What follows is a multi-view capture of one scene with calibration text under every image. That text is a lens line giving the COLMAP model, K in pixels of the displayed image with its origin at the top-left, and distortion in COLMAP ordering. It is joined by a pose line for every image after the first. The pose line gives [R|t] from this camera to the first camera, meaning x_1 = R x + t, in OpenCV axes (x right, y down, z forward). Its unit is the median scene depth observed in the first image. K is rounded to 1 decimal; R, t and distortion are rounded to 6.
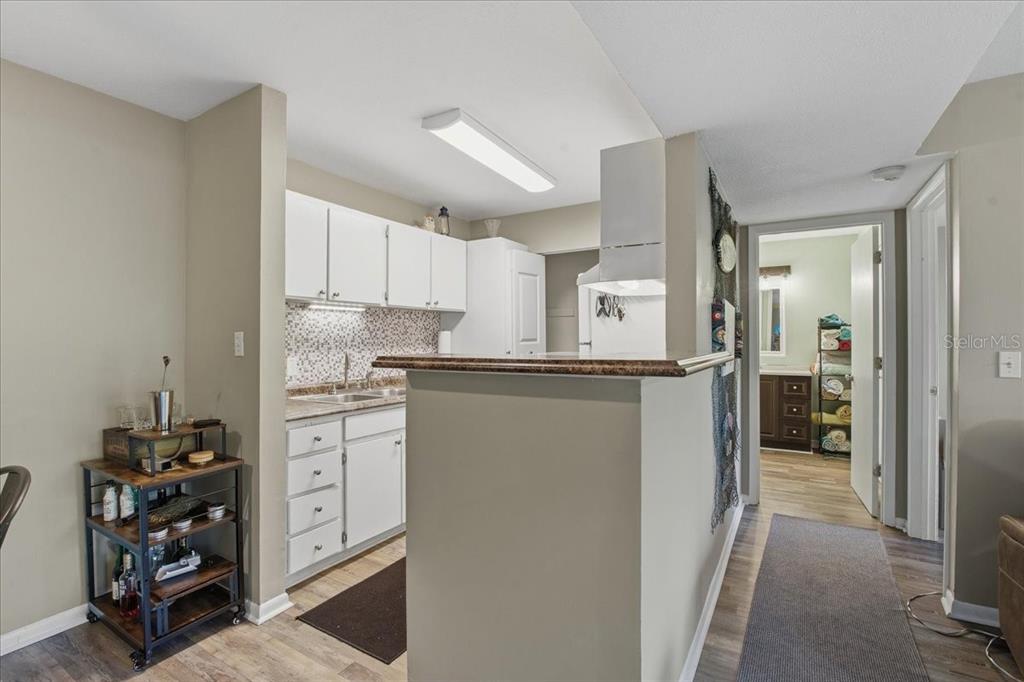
lens RADIAL K [[465.3, 0, 511.3], [0, 465.3, 333.6], [0, 0, 1]] dist [-0.016567, -0.000497]
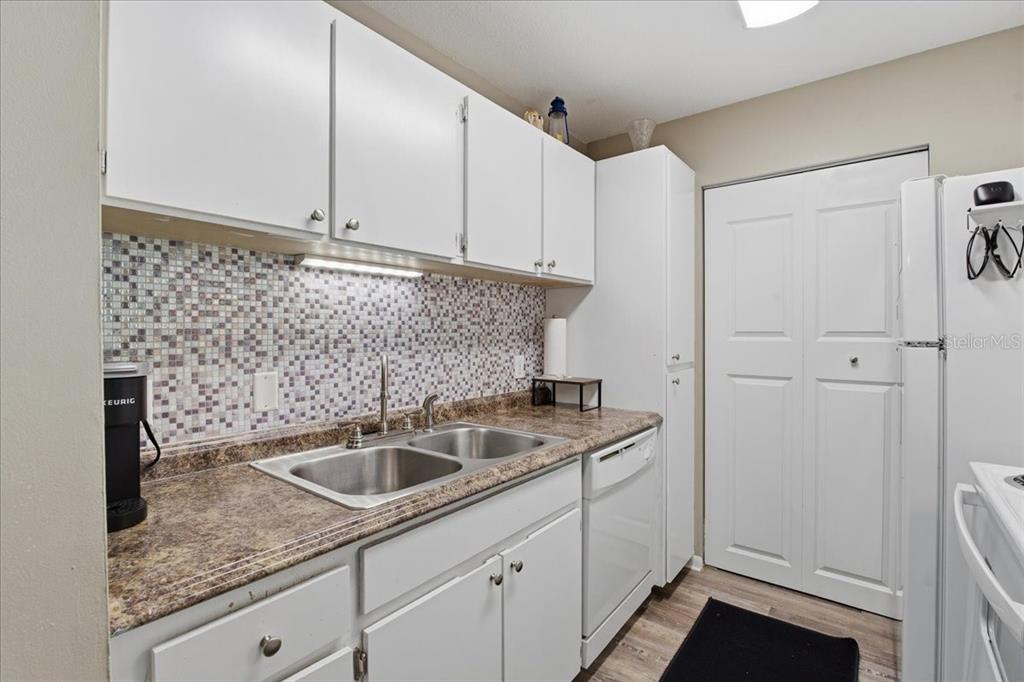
lens RADIAL K [[465.3, 0, 511.3], [0, 465.3, 333.6], [0, 0, 1]] dist [-0.016567, -0.000497]
pose [[0.992078, 0.003003, -0.125589, -0.173086], [-0.001296, 0.999906, 0.013670, 0.007540], [0.125618, -0.013399, 0.991988, 0.573600]]
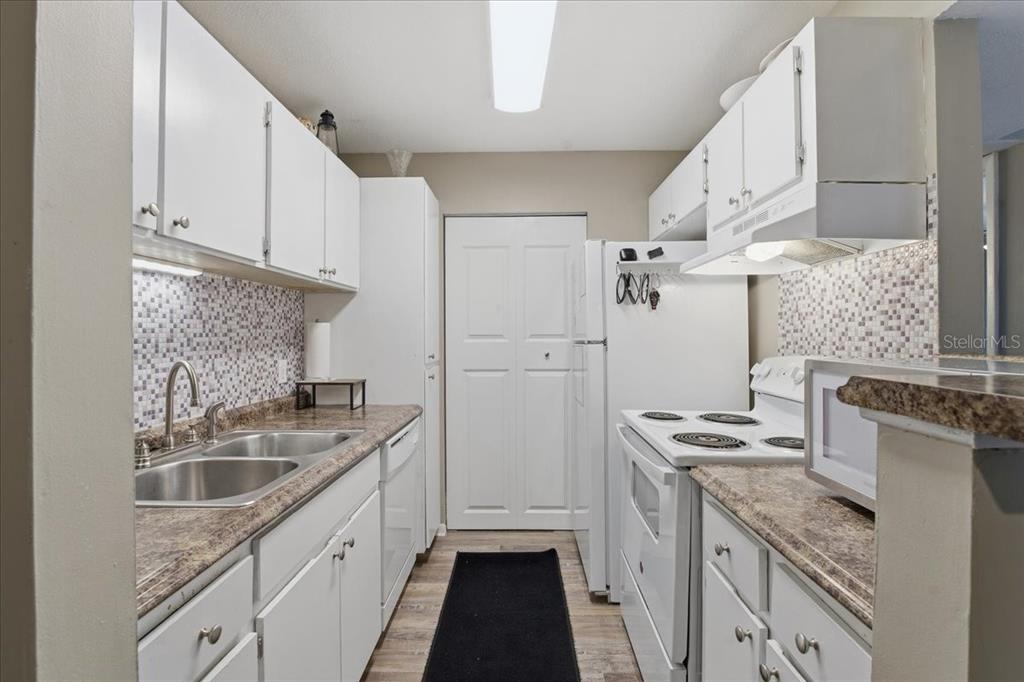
lens RADIAL K [[473.6, 0, 513.8], [0, 473.6, 333.3], [0, 0, 1]] dist [-0.019738, -0.000173]
pose [[0.864505, 0.001353, 0.502622, -0.319679], [-0.003168, 0.999991, 0.002757, 0.007812], [-0.502614, -0.003975, 0.864502, 0.487114]]
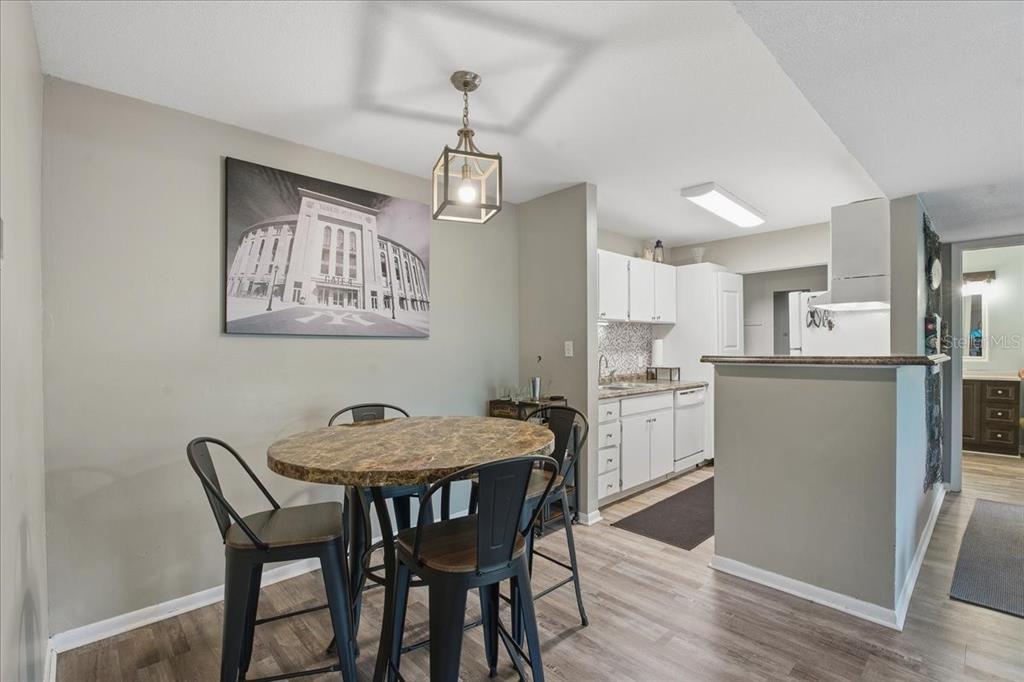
lens RADIAL K [[462.1, 0, 514.7], [0, 462.1, 348.6], [0, 0, 1]] dist [-0.015694, -0.000223]
pose [[0.964676, -0.002495, -0.263427, -0.257883], [0.006861, 0.999854, 0.015656, -0.003840], [0.263349, -0.016911, 0.964552, -0.407165]]
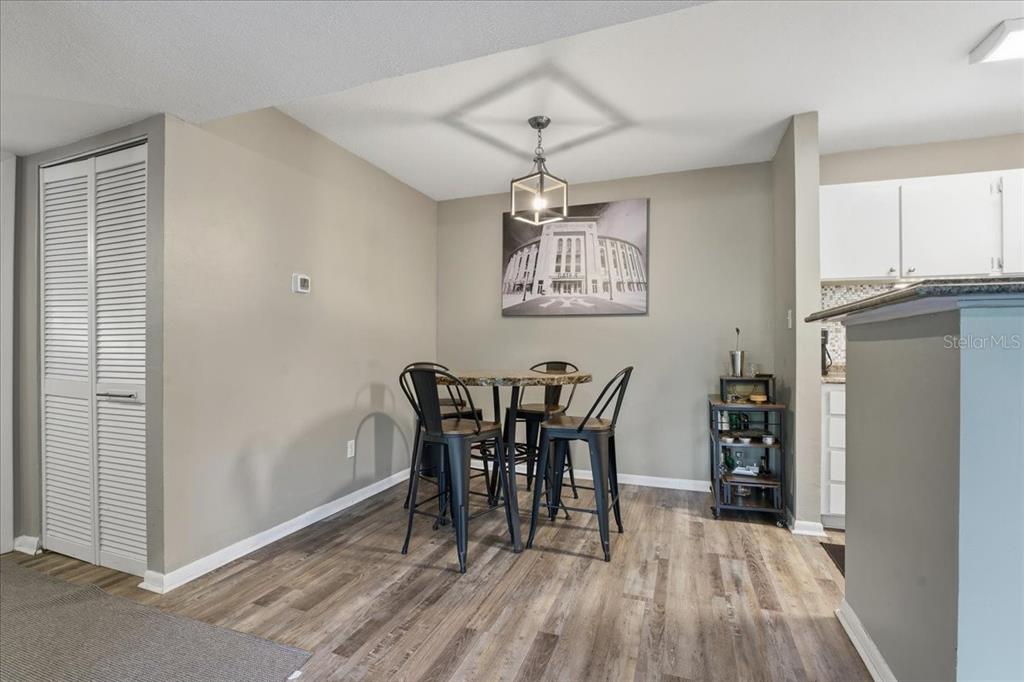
lens RADIAL K [[464.8, 0, 514.8], [0, 464.8, 345.8], [0, 0, 1]] dist [-0.018424, -0.000504]
pose [[0.192768, -0.001109, -0.981244, 0.394440], [0.008288, 0.999966, 0.000498, 0.065450], [0.981209, -0.008229, 0.192771, -0.010824]]
